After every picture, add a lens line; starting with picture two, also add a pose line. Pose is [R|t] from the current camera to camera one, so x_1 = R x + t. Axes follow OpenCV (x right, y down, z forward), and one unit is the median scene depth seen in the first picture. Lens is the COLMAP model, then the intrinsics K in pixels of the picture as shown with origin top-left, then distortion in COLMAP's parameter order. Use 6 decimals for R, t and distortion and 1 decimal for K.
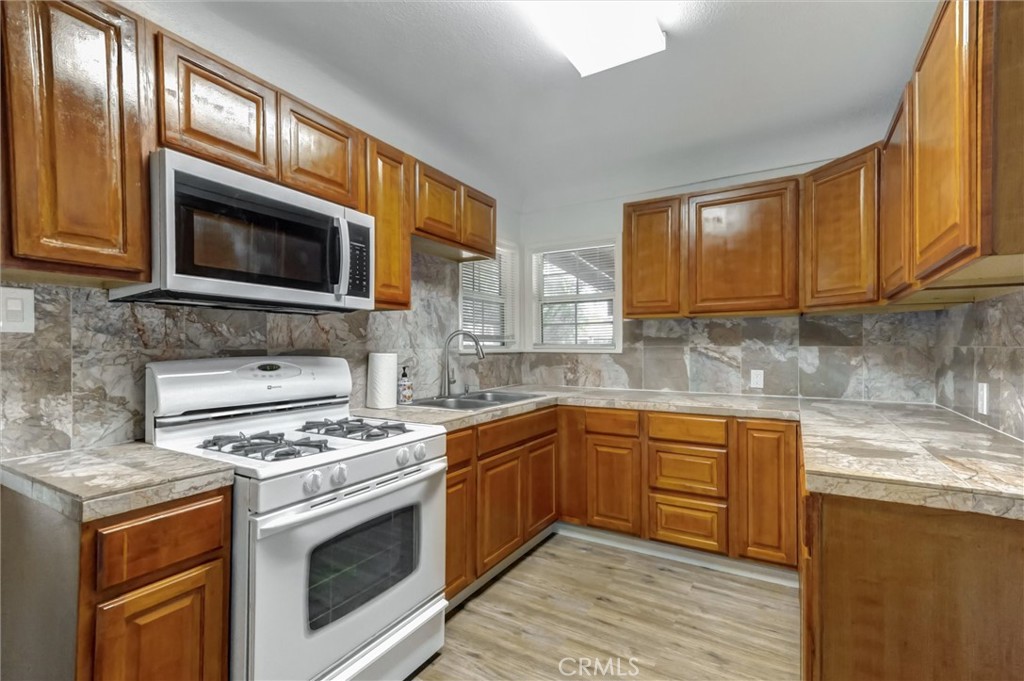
lens RADIAL K [[472.8, 0, 504.3], [0, 472.8, 343.6], [0, 0, 1]] dist [0.003031, -0.005668]
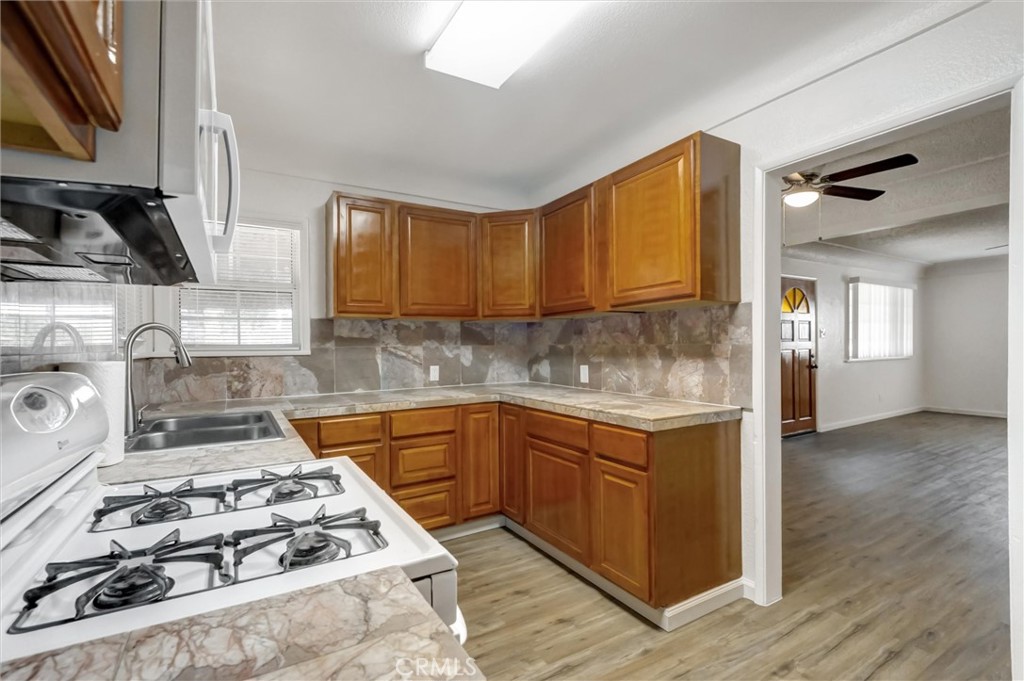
lens RADIAL K [[472.8, 0, 514.2], [0, 472.8, 345.4], [0, 0, 1]] dist [0.003031, -0.005668]
pose [[0.430958, -0.005664, 0.902354, -0.442369], [0.003313, 0.999983, 0.004694, -0.000383], [-0.902366, 0.000967, 0.430969, 0.302890]]
